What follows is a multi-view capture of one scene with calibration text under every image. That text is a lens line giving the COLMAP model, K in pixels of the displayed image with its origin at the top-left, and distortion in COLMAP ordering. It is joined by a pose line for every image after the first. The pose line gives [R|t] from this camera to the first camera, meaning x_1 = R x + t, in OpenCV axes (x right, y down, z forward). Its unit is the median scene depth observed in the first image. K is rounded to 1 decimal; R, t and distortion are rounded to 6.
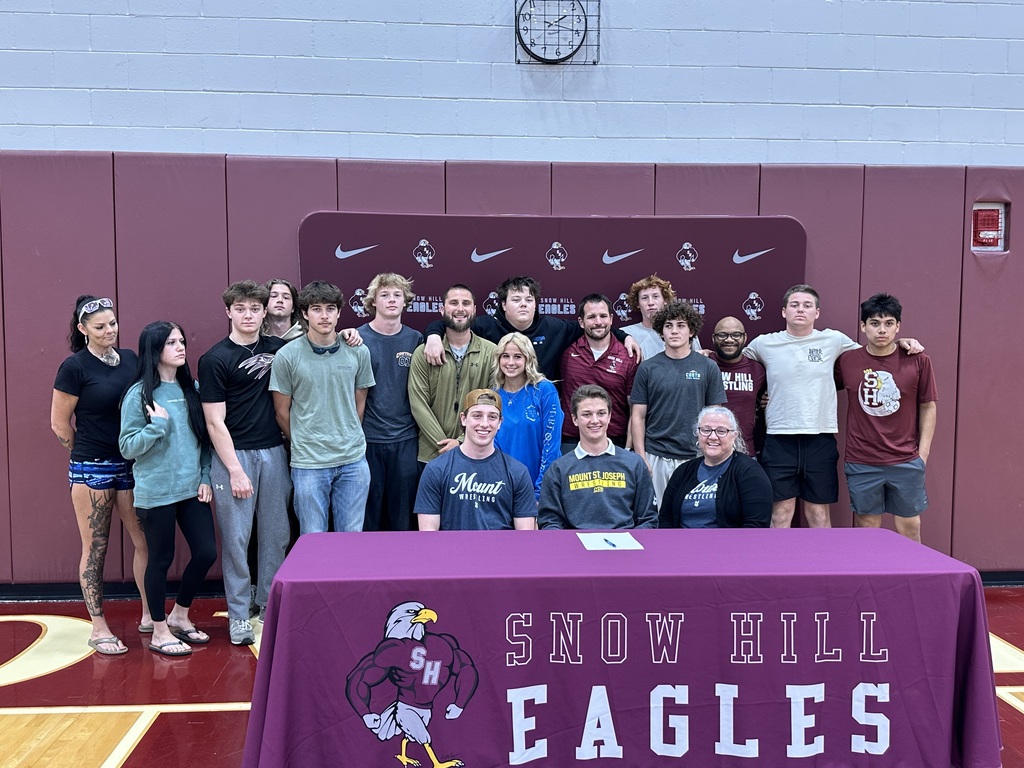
lens RADIAL K [[977.3, 0, 516.7], [0, 977.3, 401.5], [0, 0, 1]] dist [0.133278, 0.000000]
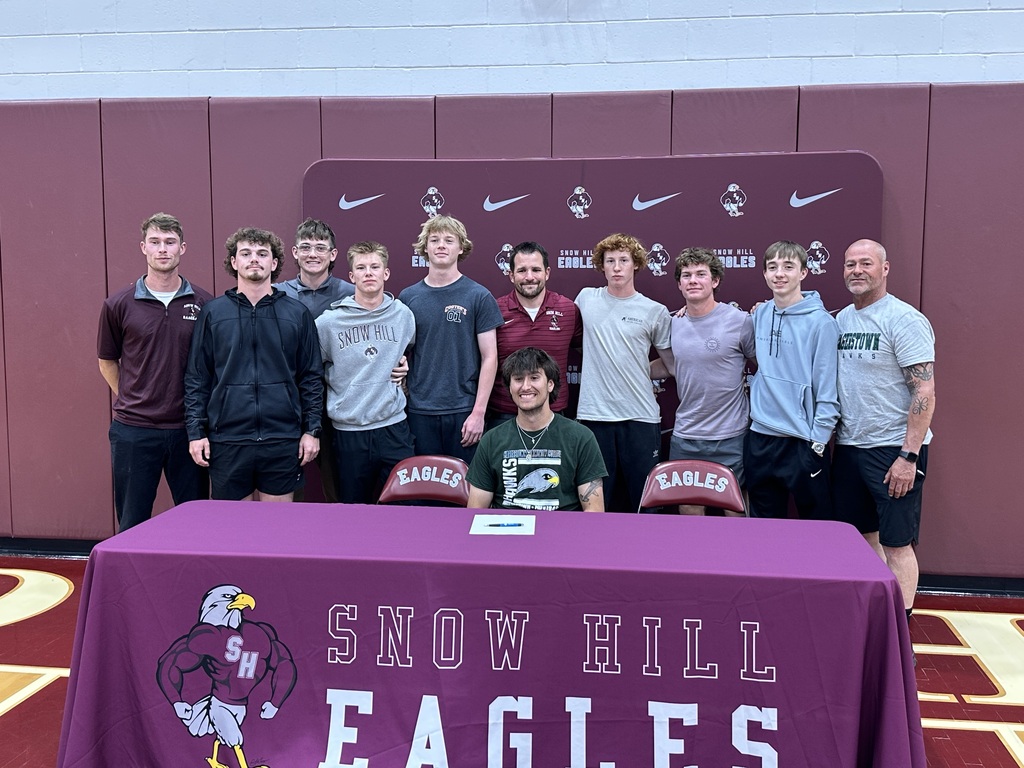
lens RADIAL K [[1070.0, 0, 511.1], [0, 1070.0, 381.9], [0, 0, 1]] dist [0.195806, 0.000000]
pose [[0.983033, 0.017499, -0.182594, 0.315811], [-0.014522, 0.999739, 0.017628, -0.004863], [0.182855, -0.014677, 0.983030, 0.061144]]
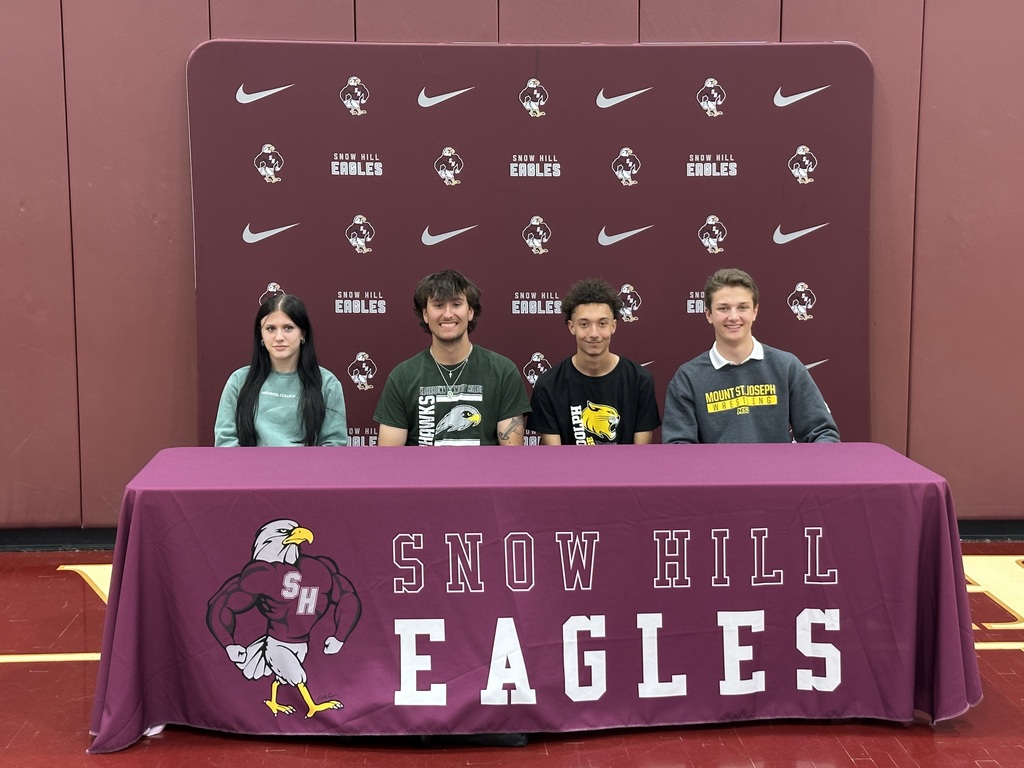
lens RADIAL K [[1635.4, 0, 541.5], [0, 1635.4, 363.1], [0, 0, 1]] dist [0.234793, 0.000000]
pose [[0.999967, -0.006915, -0.004308, 0.122083], [0.007041, 0.999527, 0.029939, 0.022955], [0.004099, -0.029969, 0.999542, -0.424041]]
